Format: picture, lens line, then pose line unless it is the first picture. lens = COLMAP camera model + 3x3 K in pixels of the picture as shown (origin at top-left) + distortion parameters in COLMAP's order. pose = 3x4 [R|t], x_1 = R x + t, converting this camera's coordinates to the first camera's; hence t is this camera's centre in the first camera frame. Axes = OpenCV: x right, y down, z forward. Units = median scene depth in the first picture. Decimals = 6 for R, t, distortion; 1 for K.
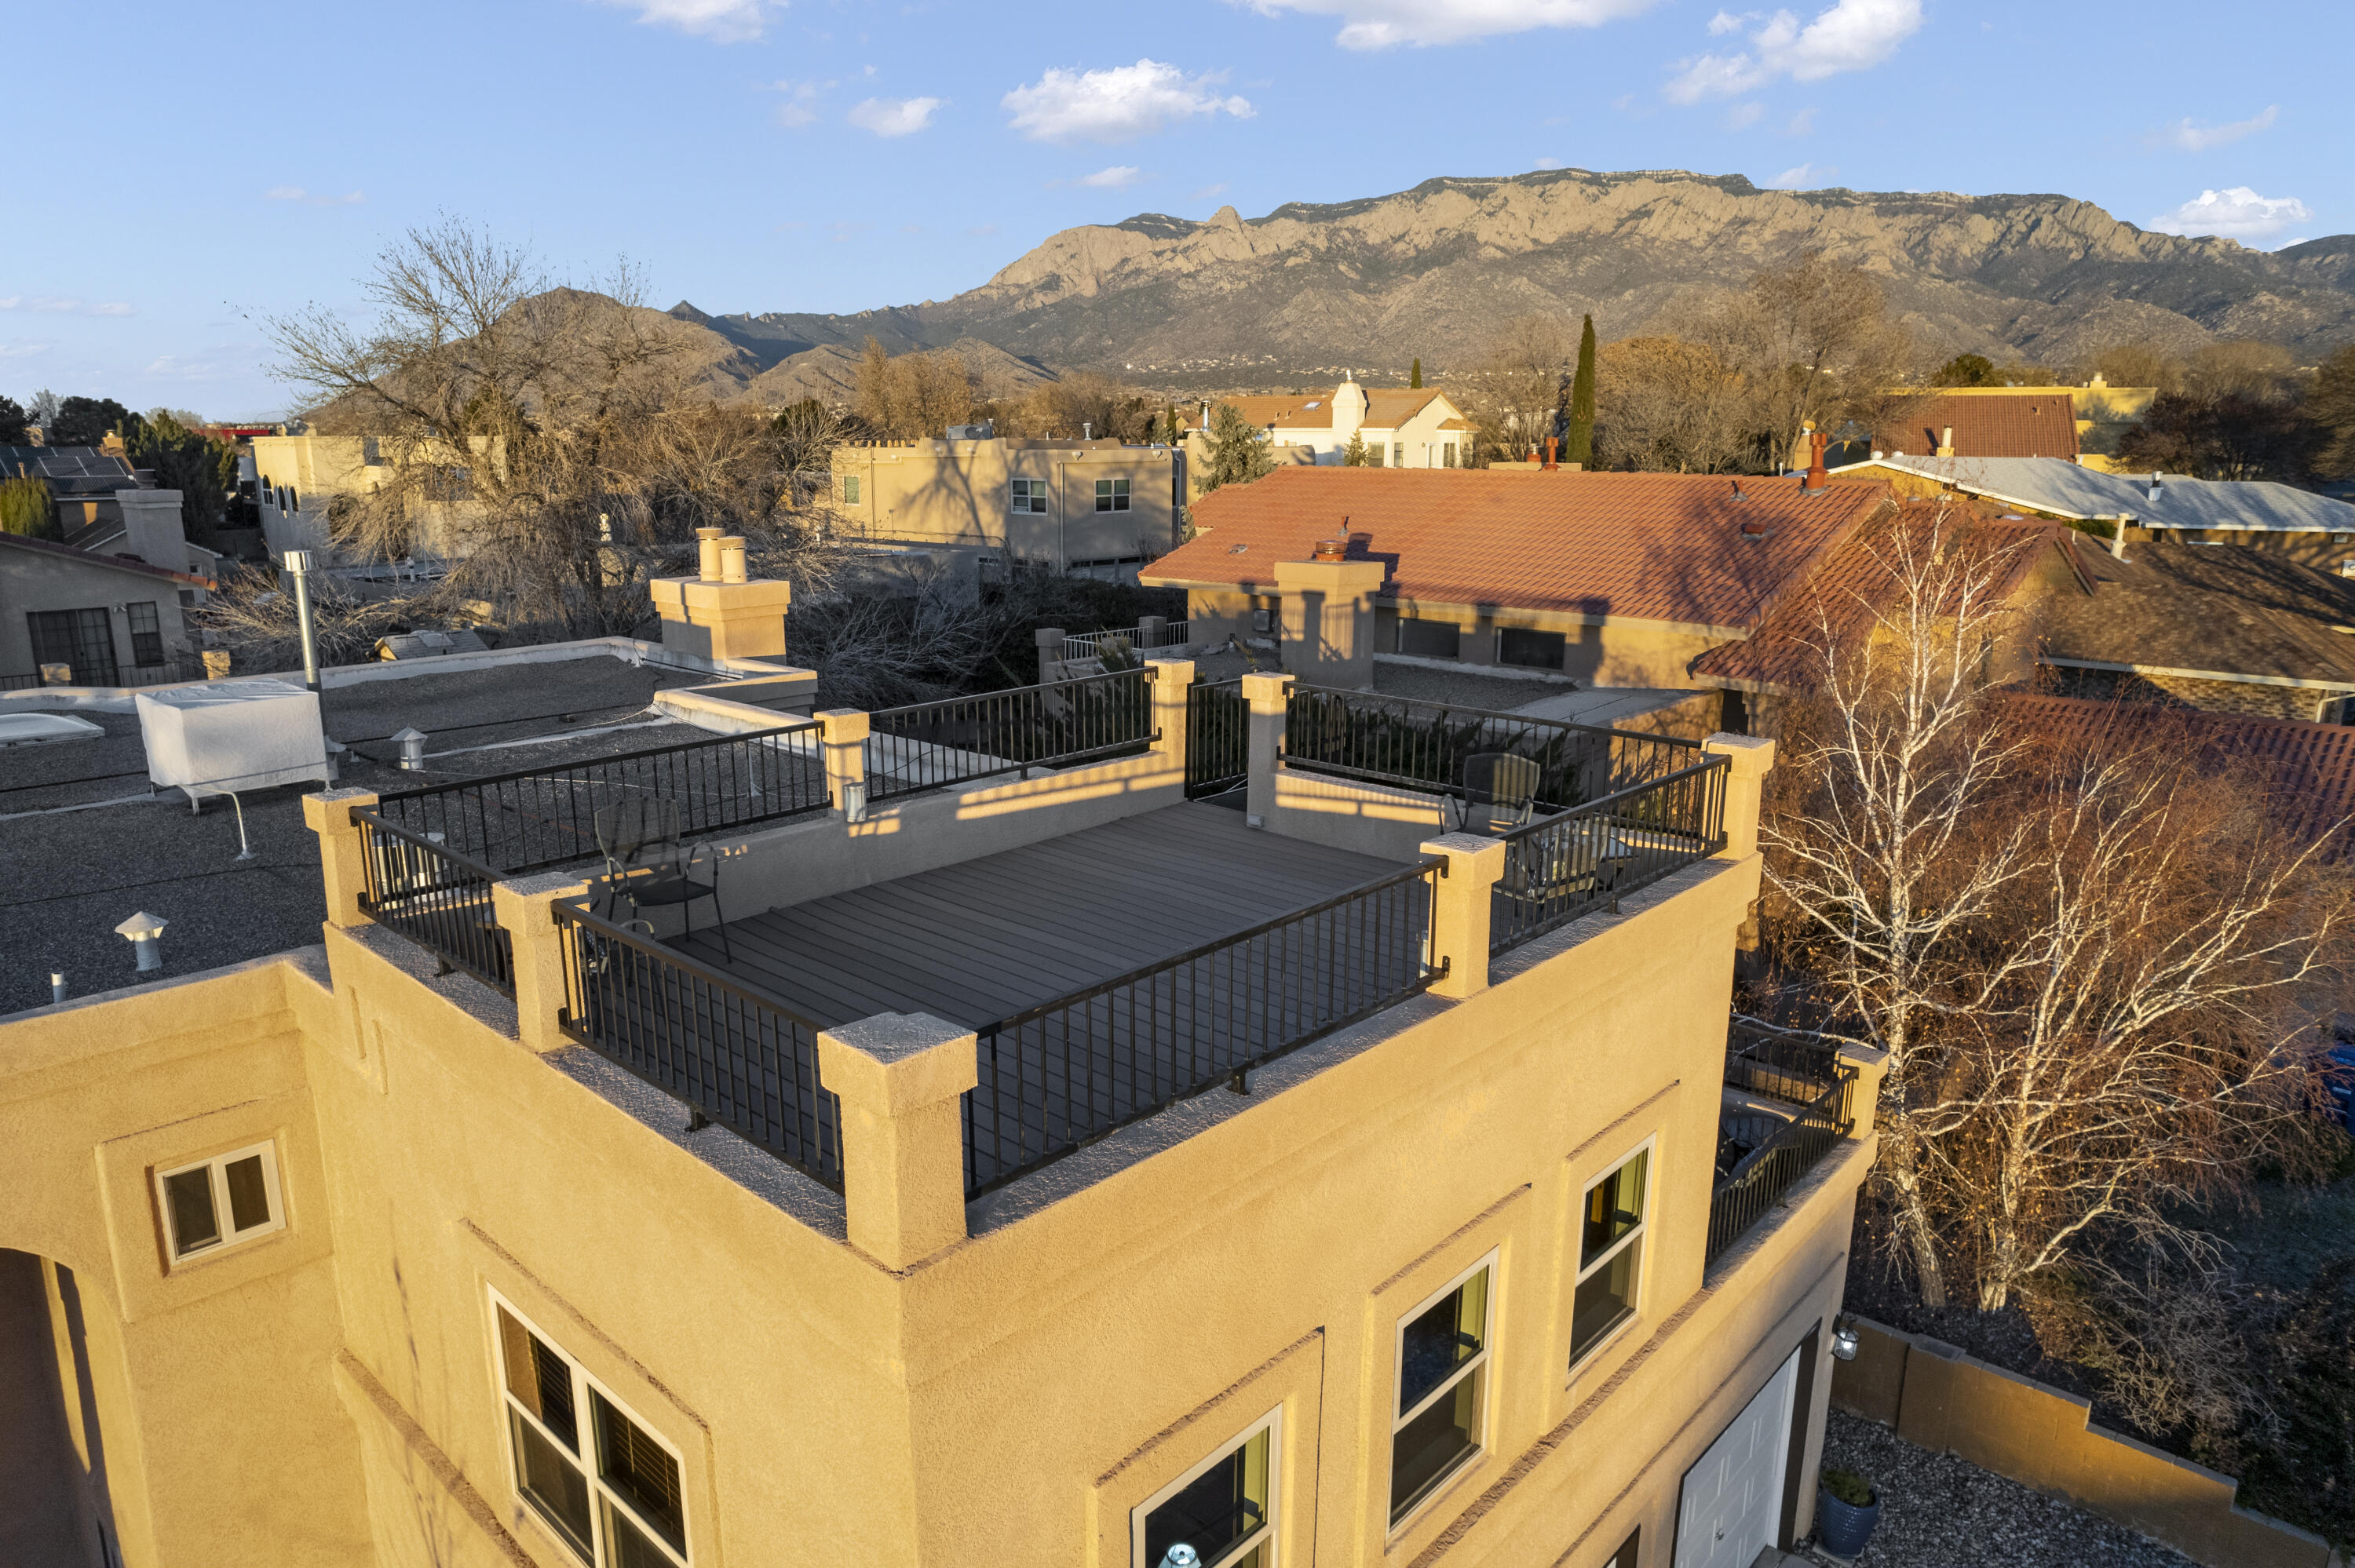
lens RADIAL K [[1511.7, 0, 1177.5], [0, 1511.7, 784.0], [0, 0, 1]] dist [-0.080445, 0.074708]
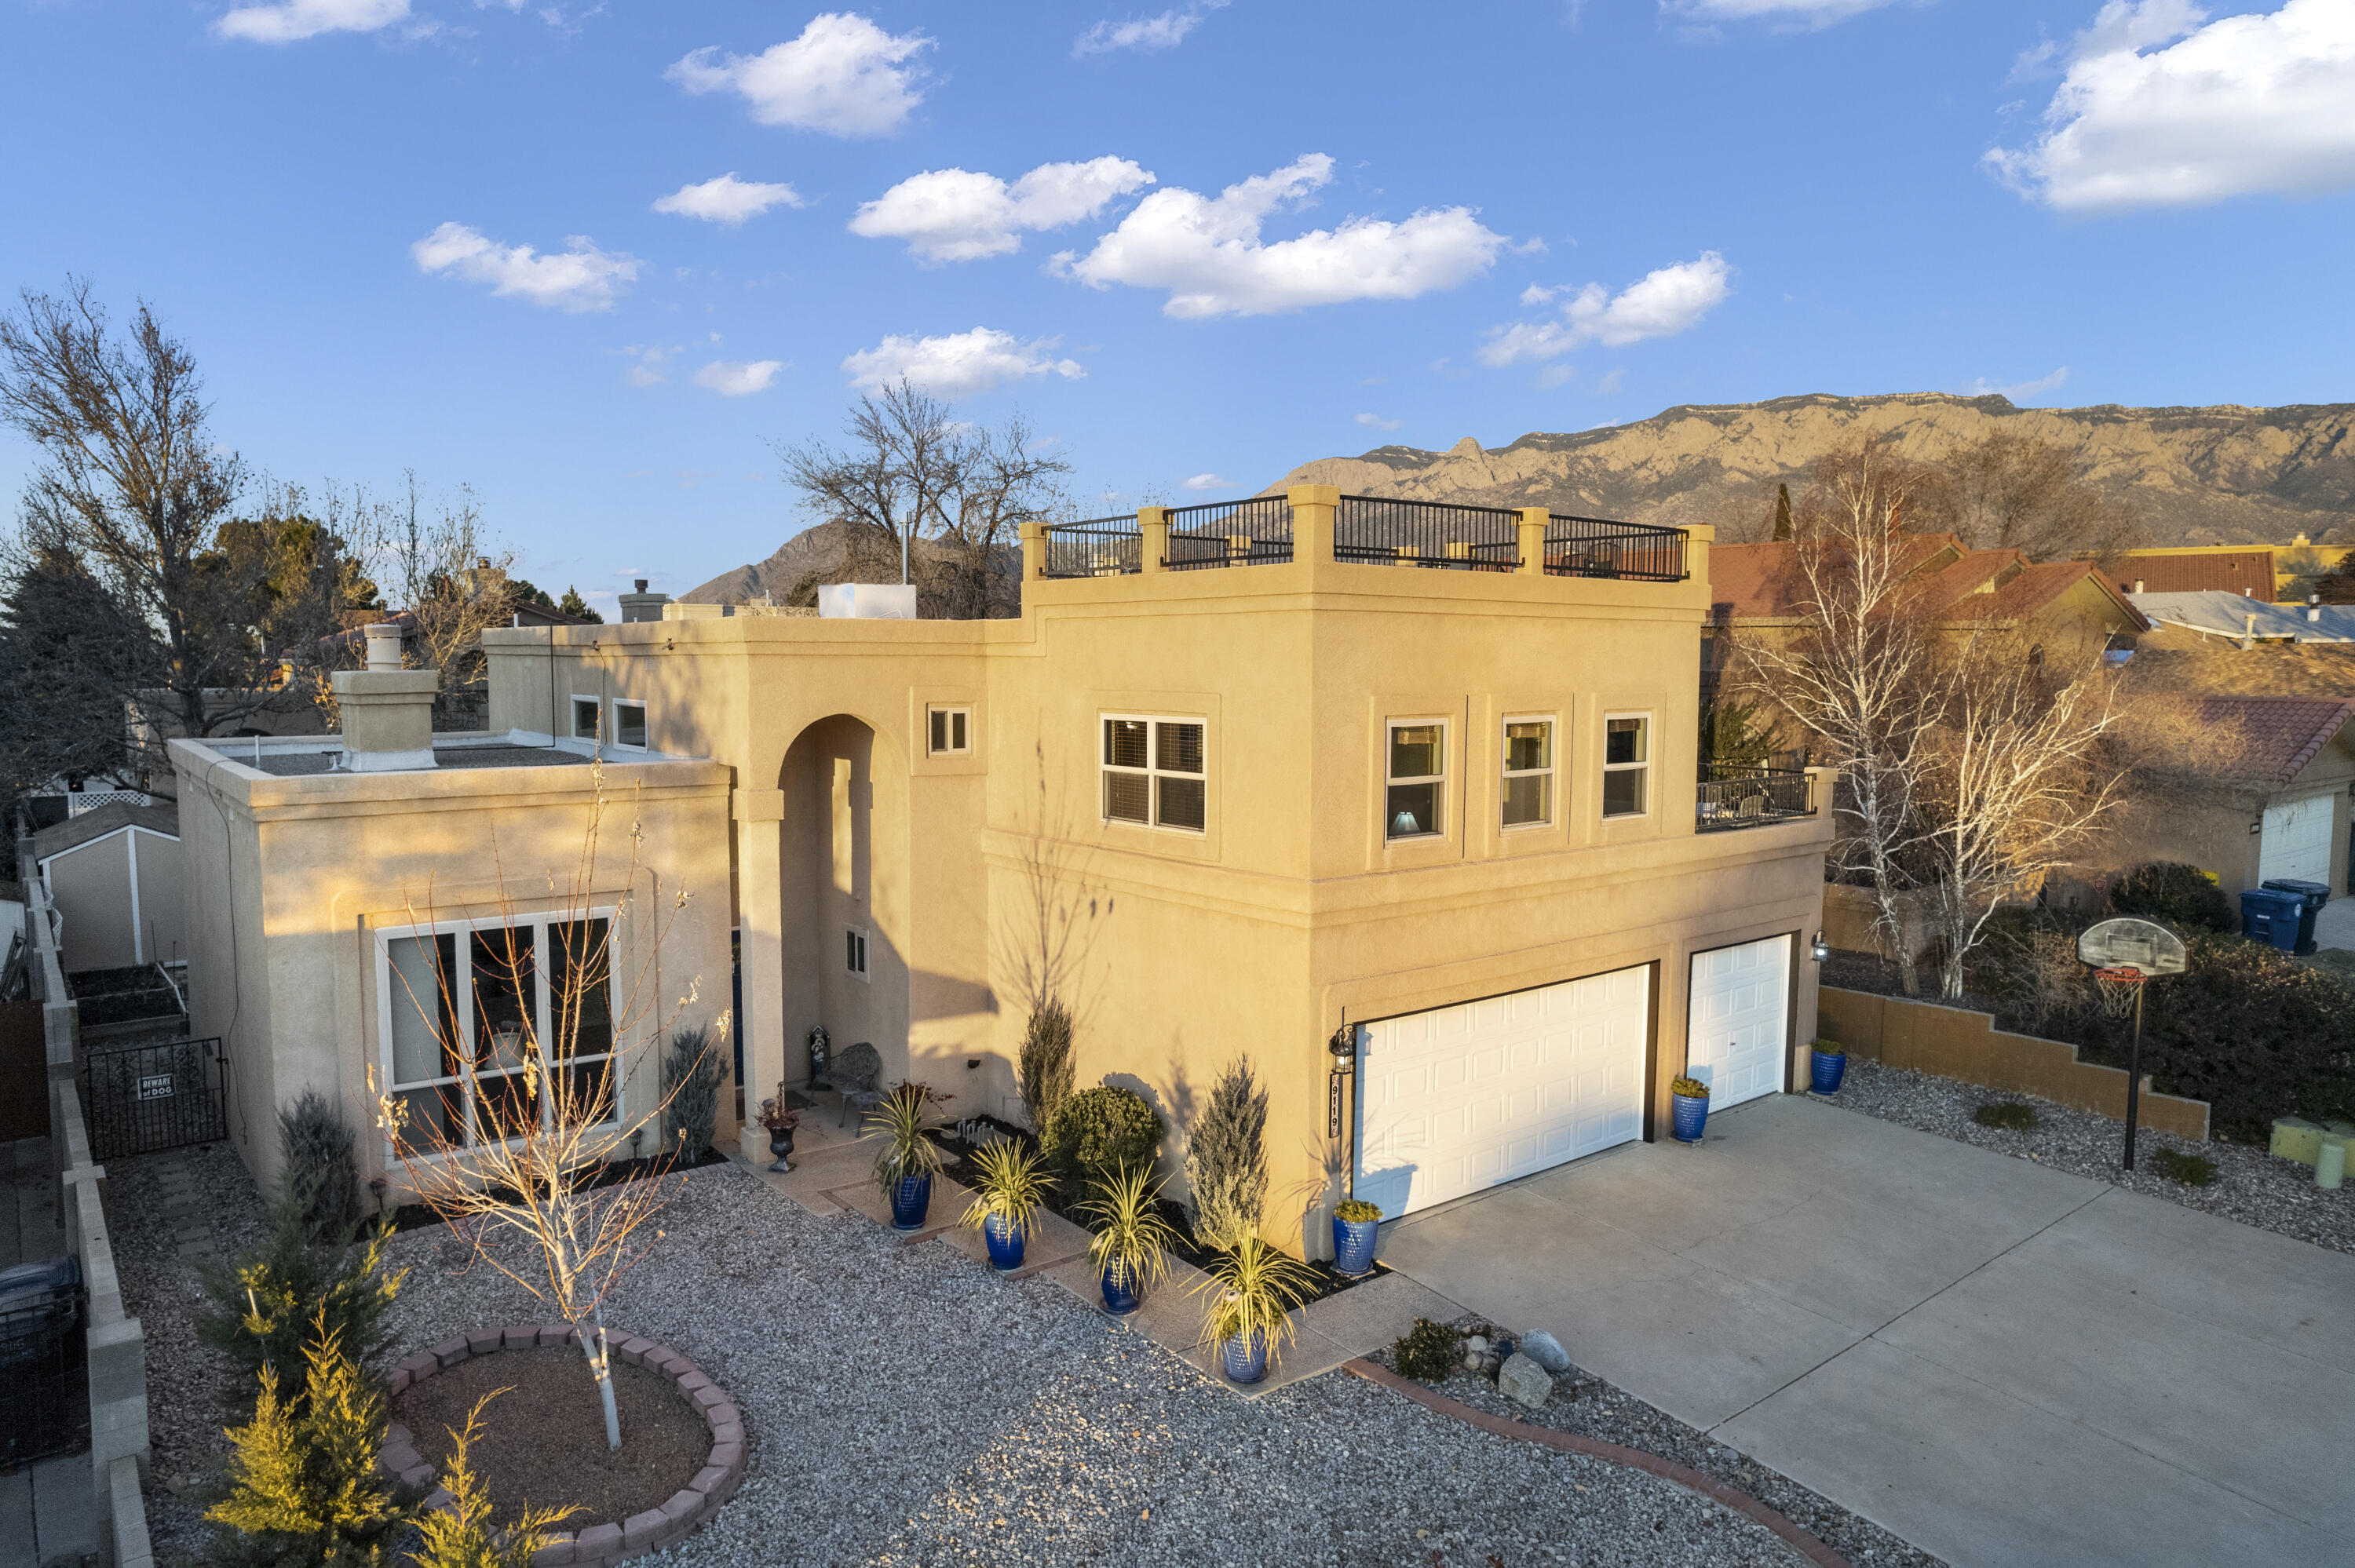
lens RADIAL K [[1511.7, 0, 1177.5], [0, 1511.7, 784.0], [0, 0, 1]] dist [-0.080445, 0.074708]
pose [[0.987676, 0.012935, -0.155977, 0.005086], [-0.035241, 0.989368, -0.141101, 0.231076], [0.152493, 0.144859, 0.977631, -0.373796]]
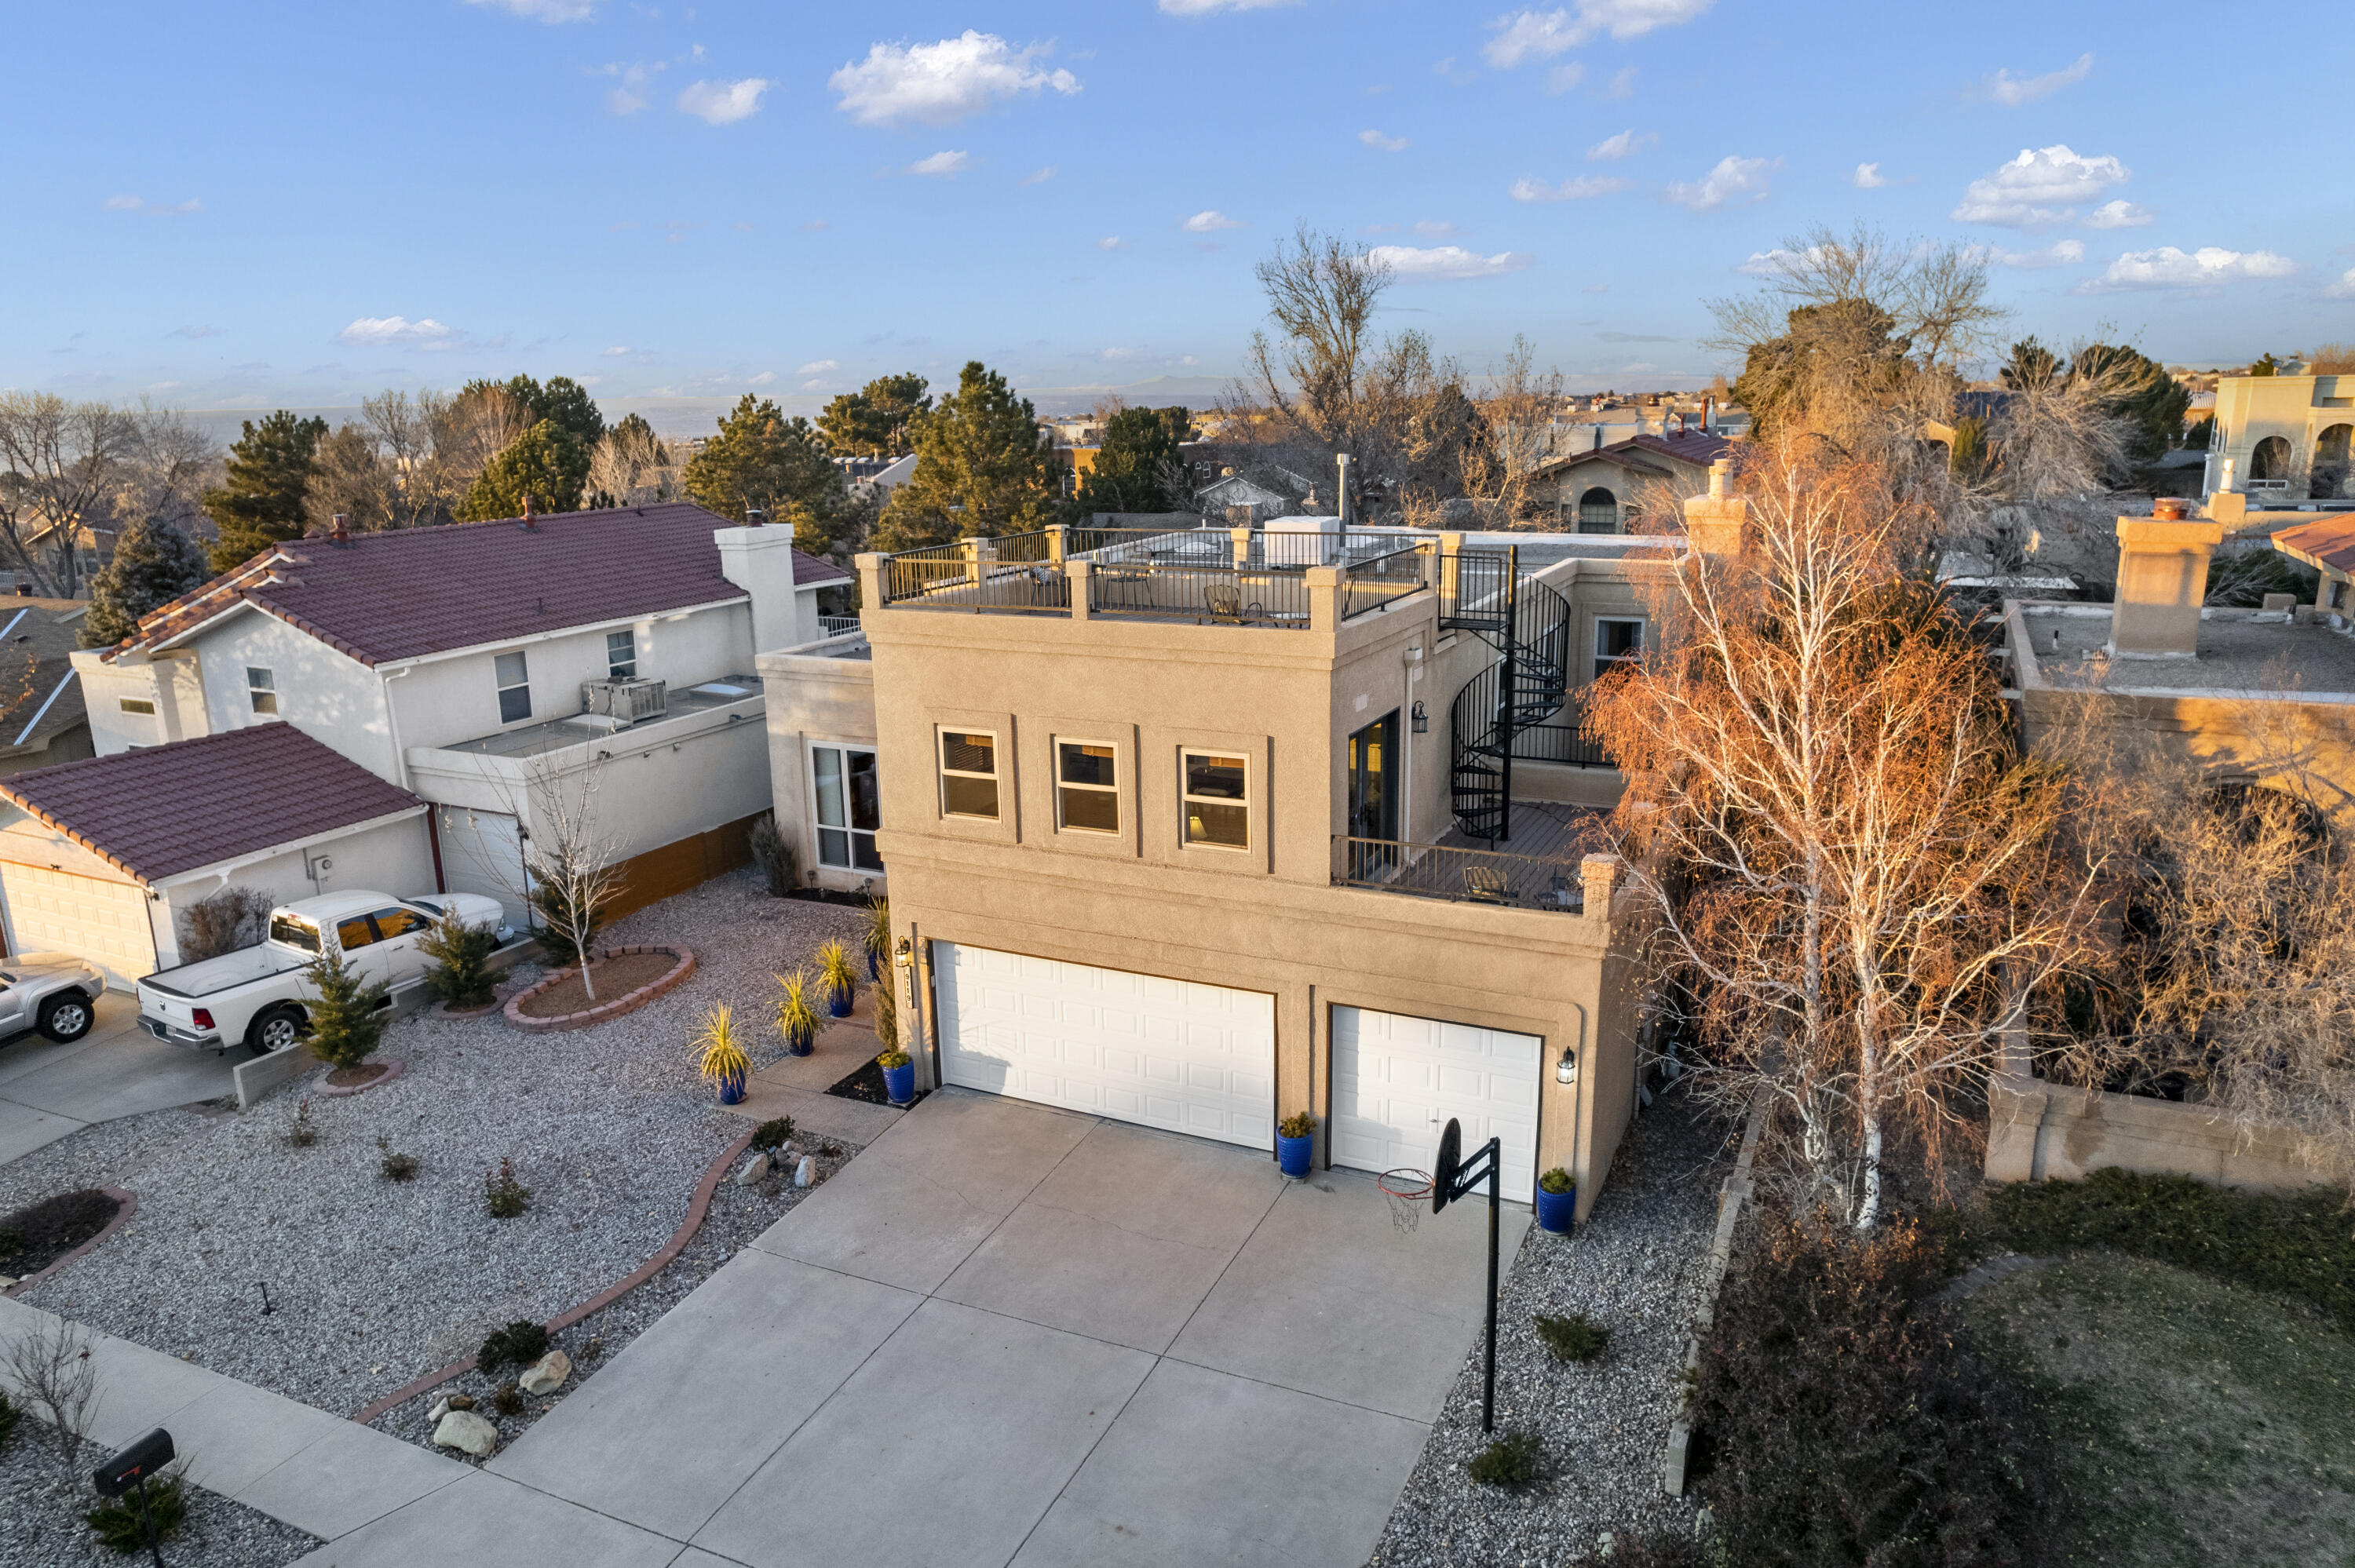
lens RADIAL K [[1581.4, 0, 1177.5], [0, 1581.4, 784.0], [0, 0, 1]] dist [-0.087828, 0.068131]
pose [[0.279644, 0.223753, -0.933667, 0.837306], [-0.195397, 0.965376, 0.172828, -0.027821], [0.940010, 0.134106, 0.313682, 0.096245]]
